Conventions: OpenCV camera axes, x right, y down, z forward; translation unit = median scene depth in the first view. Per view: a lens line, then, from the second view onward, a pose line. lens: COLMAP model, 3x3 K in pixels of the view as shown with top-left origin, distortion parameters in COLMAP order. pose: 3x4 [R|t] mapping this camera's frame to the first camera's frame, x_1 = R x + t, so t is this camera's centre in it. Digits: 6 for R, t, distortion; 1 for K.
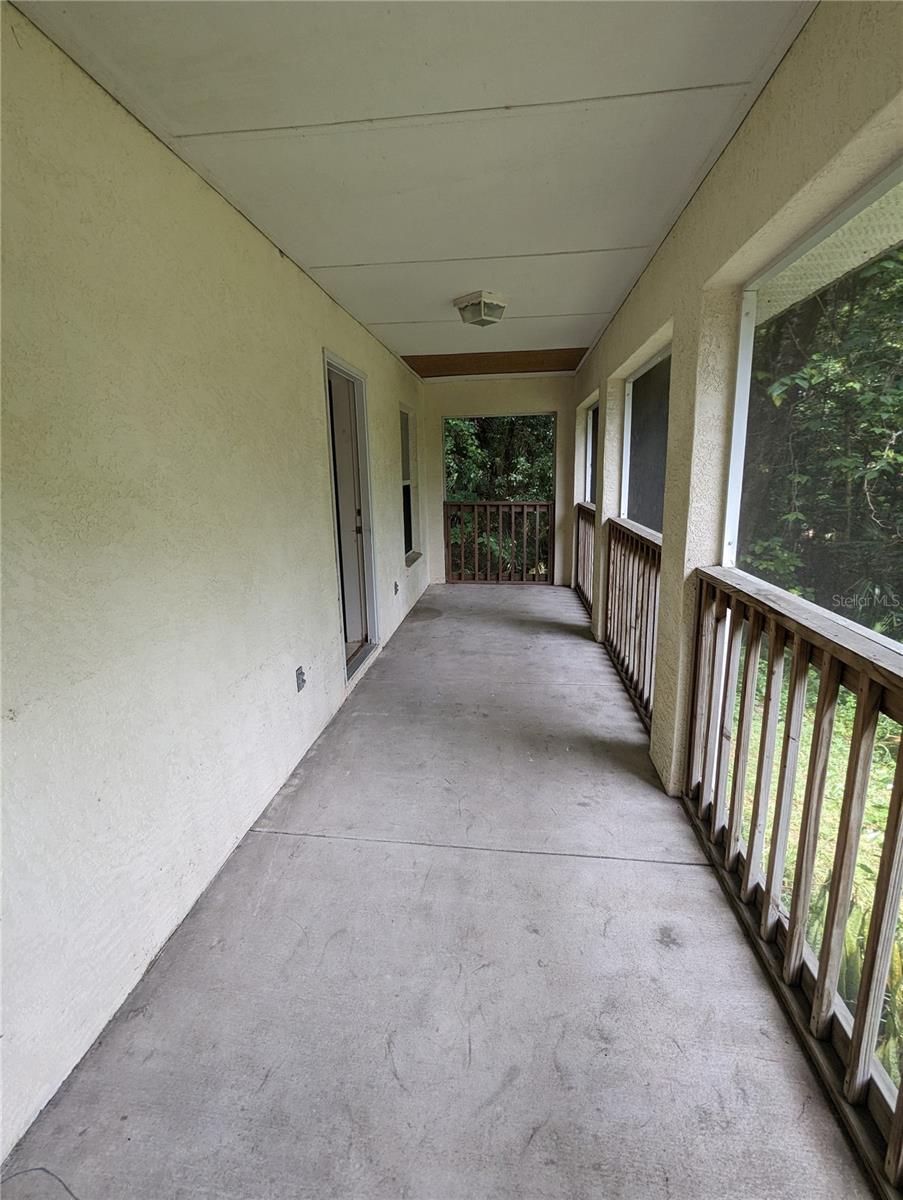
lens RADIAL K [[567.3, 0, 445.4], [0, 567.3, 596.8], [0, 0, 1]] dist [0.000843, -0.000053]
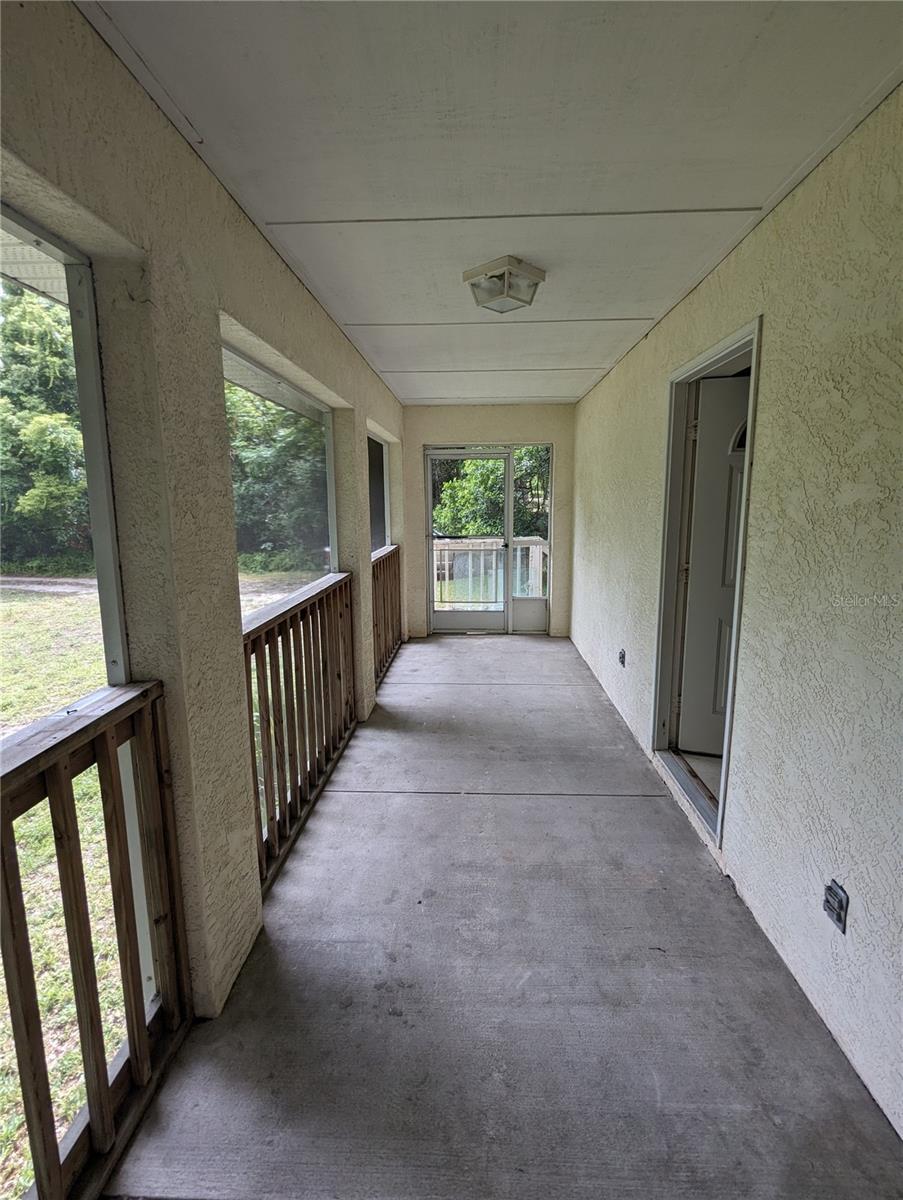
lens RADIAL K [[567.3, 0, 448.9], [0, 567.3, 597.2], [0, 0, 1]] dist [0.000843, -0.000053]
pose [[-0.997144, 0.044419, -0.061077, 0.185212], [0.017673, 0.923530, 0.383118, -0.407510], [0.073424, 0.380944, -0.921678, 1.713725]]
